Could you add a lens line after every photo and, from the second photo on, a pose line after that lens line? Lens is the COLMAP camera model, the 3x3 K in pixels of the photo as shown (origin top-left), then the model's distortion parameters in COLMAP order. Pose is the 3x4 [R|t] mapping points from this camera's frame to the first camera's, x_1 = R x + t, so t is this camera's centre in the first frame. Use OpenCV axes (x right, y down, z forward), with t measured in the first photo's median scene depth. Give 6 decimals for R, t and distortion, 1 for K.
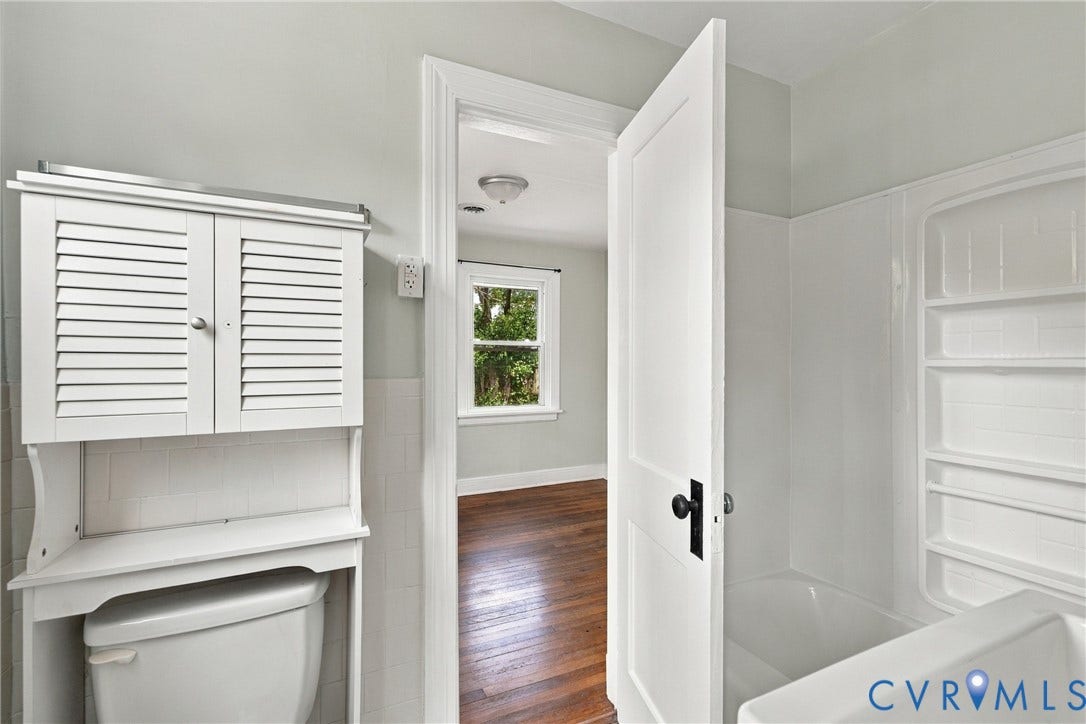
lens RADIAL K [[487.7, 0, 545.8], [0, 487.7, 364.4], [0, 0, 1]] dist [-0.005597, 0.000951]
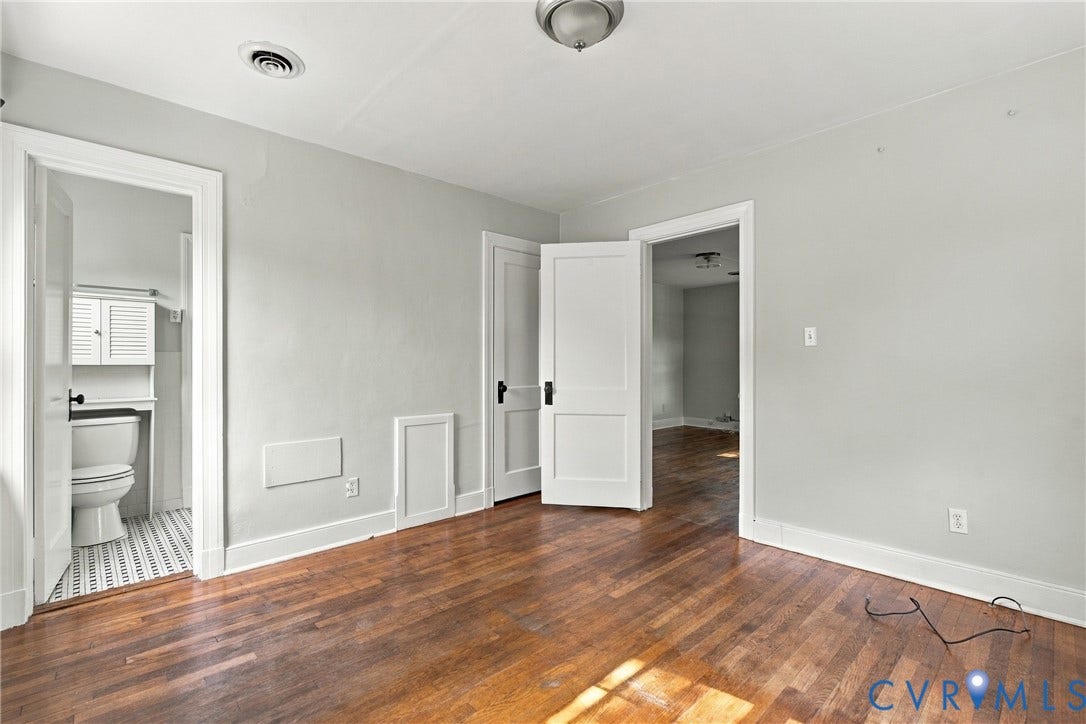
lens RADIAL K [[487.7, 0, 545.8], [0, 487.7, 364.4], [0, 0, 1]] dist [-0.005597, 0.000951]
pose [[0.953285, -0.003738, 0.302051, 1.046991], [0.005701, 0.999968, -0.005619, 0.151548], [-0.302020, 0.007079, 0.953275, -2.660397]]
